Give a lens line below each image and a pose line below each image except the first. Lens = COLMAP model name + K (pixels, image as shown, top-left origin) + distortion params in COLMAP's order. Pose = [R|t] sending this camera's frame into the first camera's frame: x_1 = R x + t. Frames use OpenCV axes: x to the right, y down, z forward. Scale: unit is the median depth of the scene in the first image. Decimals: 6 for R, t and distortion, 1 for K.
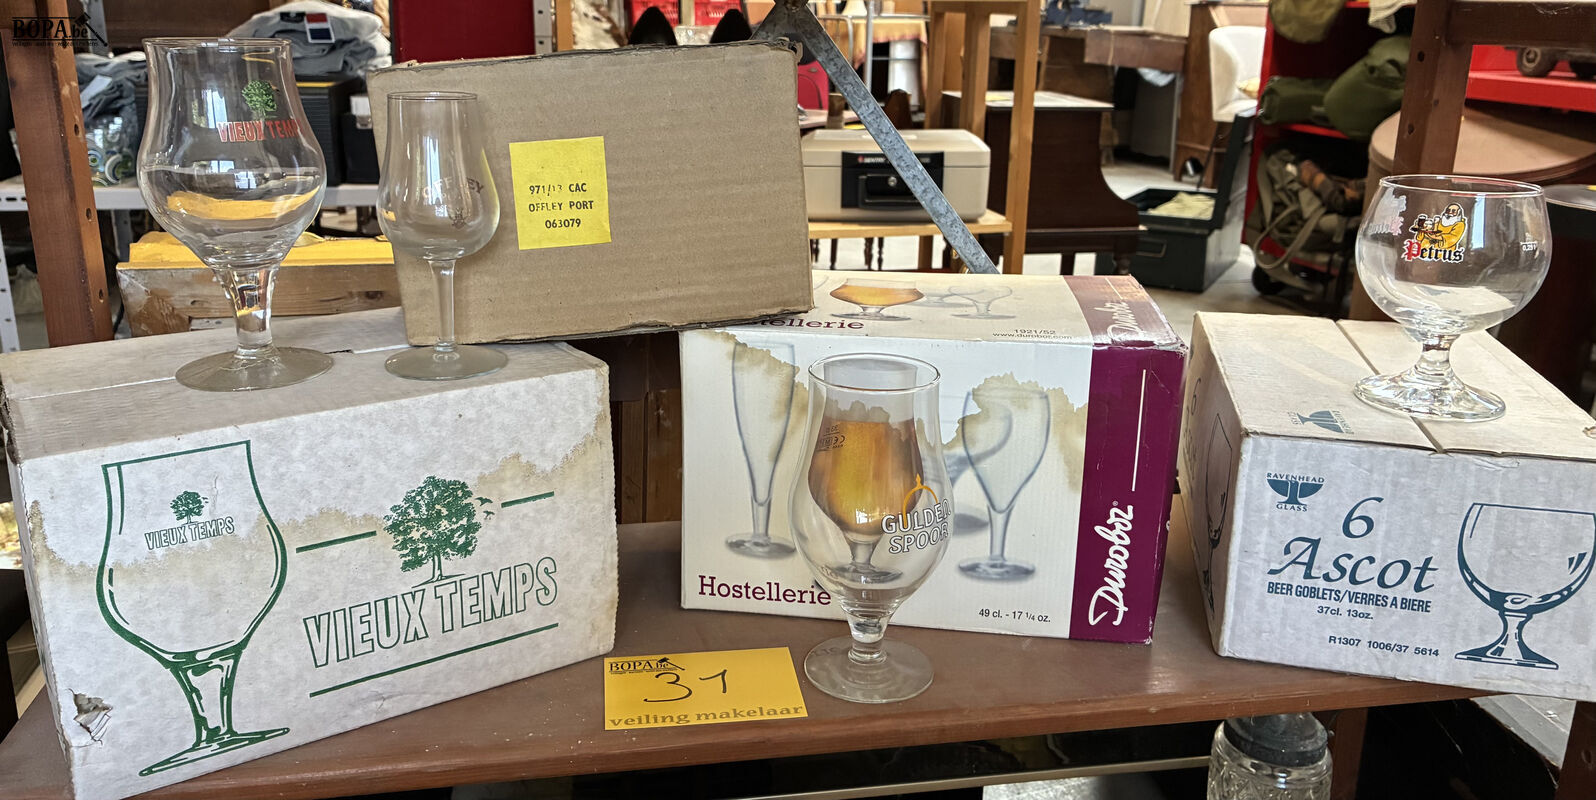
lens RADIAL K [[1197.8, 0, 795.7], [0, 1197.8, 344.5], [0, 0, 1]] dist [0.001068, -0.004714]
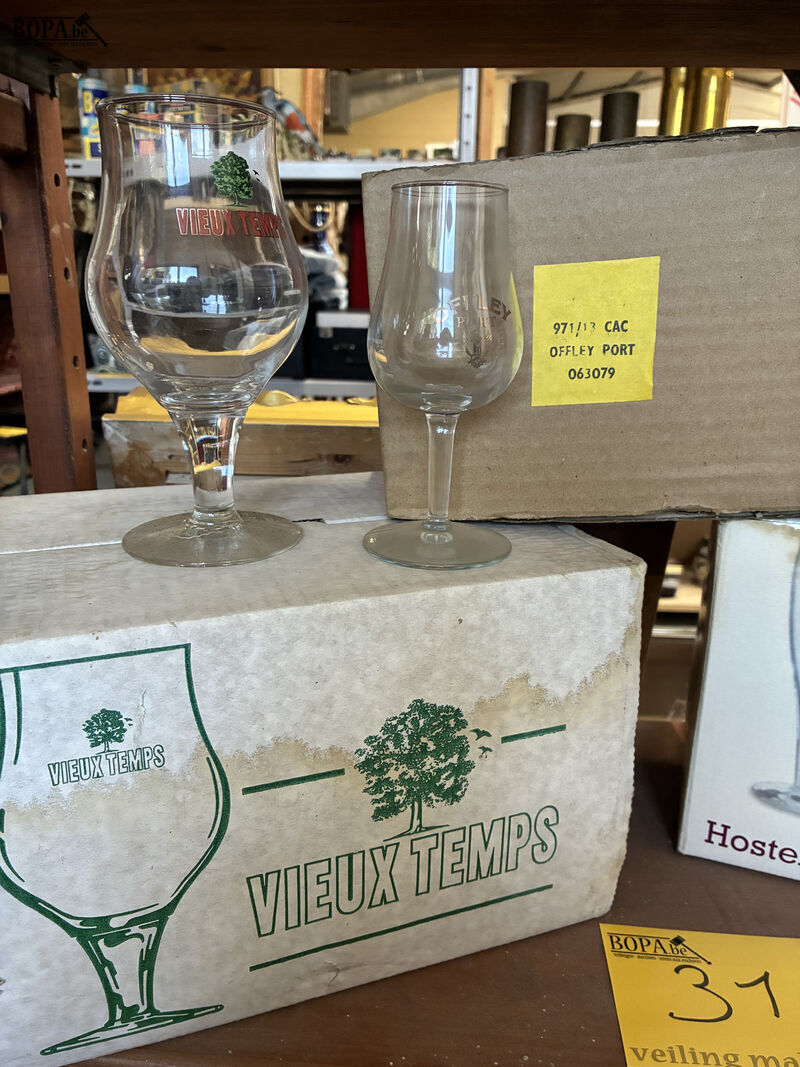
lens RADIAL K [[810.9, 0, 395.5], [0, 810.9, 529.5], [0, 0, 1]] dist [-0.001770, -0.008500]
pose [[0.968610, 0.067795, -0.239160, -0.181650], [-0.061612, 0.997546, 0.033243, -0.010064], [0.240827, -0.017464, 0.970411, 0.452257]]
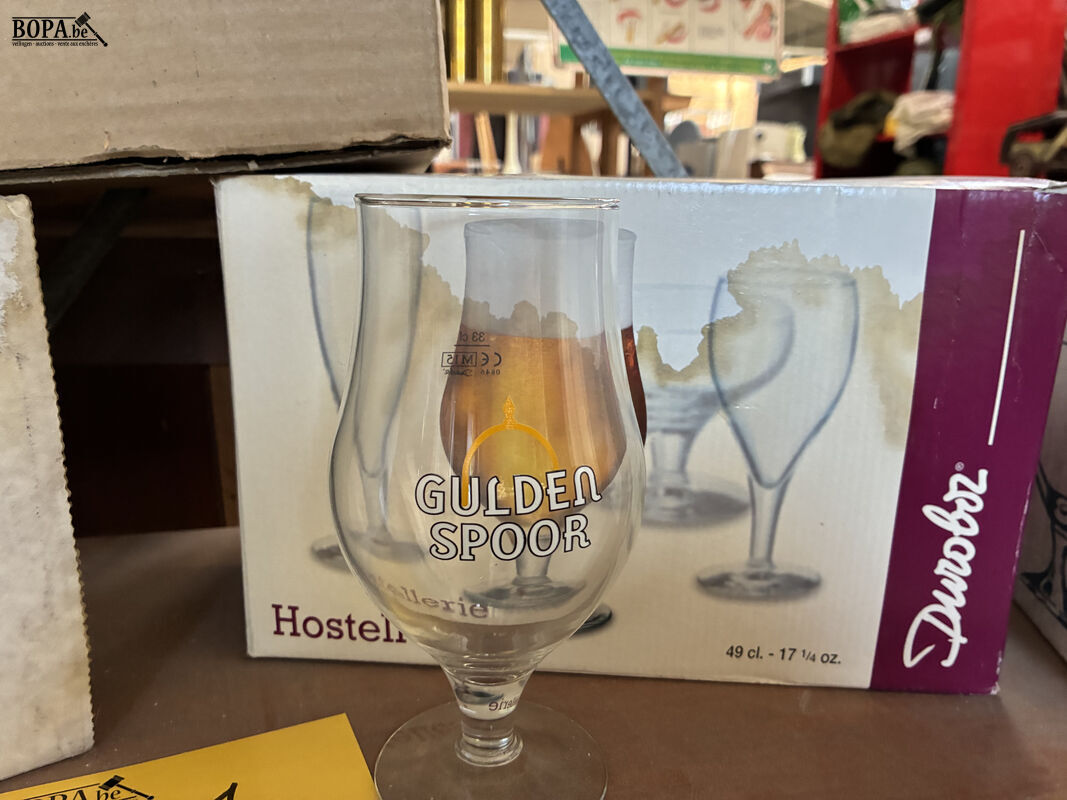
lens RADIAL K [[810.9, 0, 535.0], [0, 810.9, 421.9], [0, 0, 1]] dist [-0.001770, -0.008500]
pose [[0.997144, -0.014010, 0.074210, 0.026056], [0.013586, 0.999888, 0.006218, 0.106590], [-0.074289, -0.005192, 0.997223, 0.623139]]
